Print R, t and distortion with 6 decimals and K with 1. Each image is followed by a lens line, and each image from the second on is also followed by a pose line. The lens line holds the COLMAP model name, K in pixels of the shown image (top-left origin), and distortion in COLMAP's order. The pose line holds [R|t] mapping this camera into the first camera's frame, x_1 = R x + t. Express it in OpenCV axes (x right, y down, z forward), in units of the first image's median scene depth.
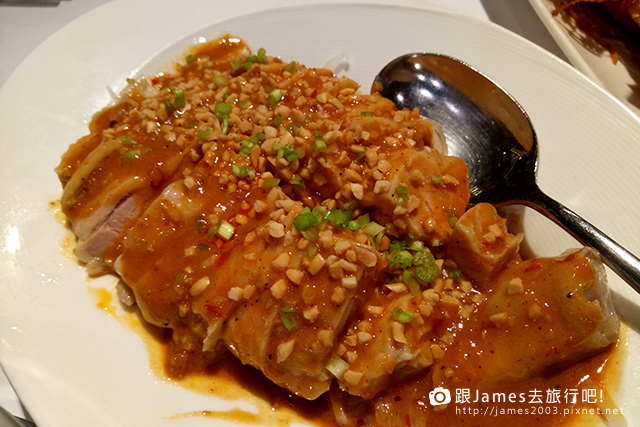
lens RADIAL K [[497.9, 0, 320.0], [0, 497.9, 213.5], [0, 0, 1]] dist [-0.008782, -0.013516]
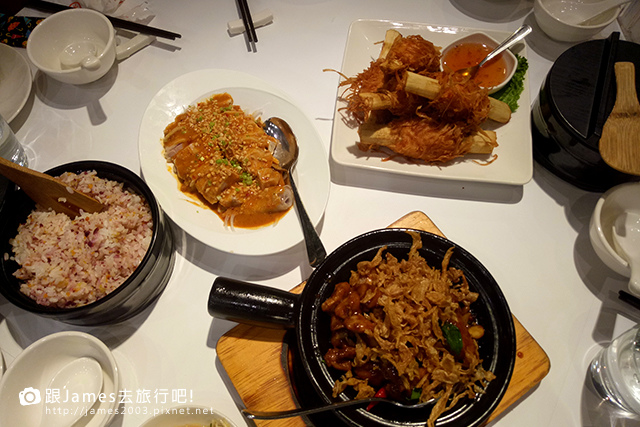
lens RADIAL K [[457.1, 0, 320.0], [0, 457.1, 213.5], [0, 0, 1]] dist [0.002861, -0.002256]
pose [[0.964739, 0.249128, -0.084936, 1.092913], [-0.235360, 0.960979, 0.145346, -0.287886], [0.117832, -0.120230, 0.985728, -2.431269]]
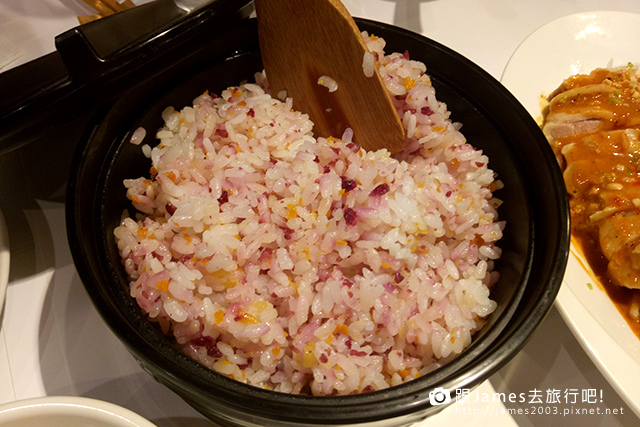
lens RADIAL K [[497.9, 0, 320.0], [0, 497.9, 213.5], [0, 0, 1]] dist [-0.008782, -0.013516]
pose [[0.660833, 0.655611, -0.365342, -0.214776], [-0.668595, 0.735398, 0.110323, 0.613524], [0.341001, 0.171361, 0.924313, -0.688734]]
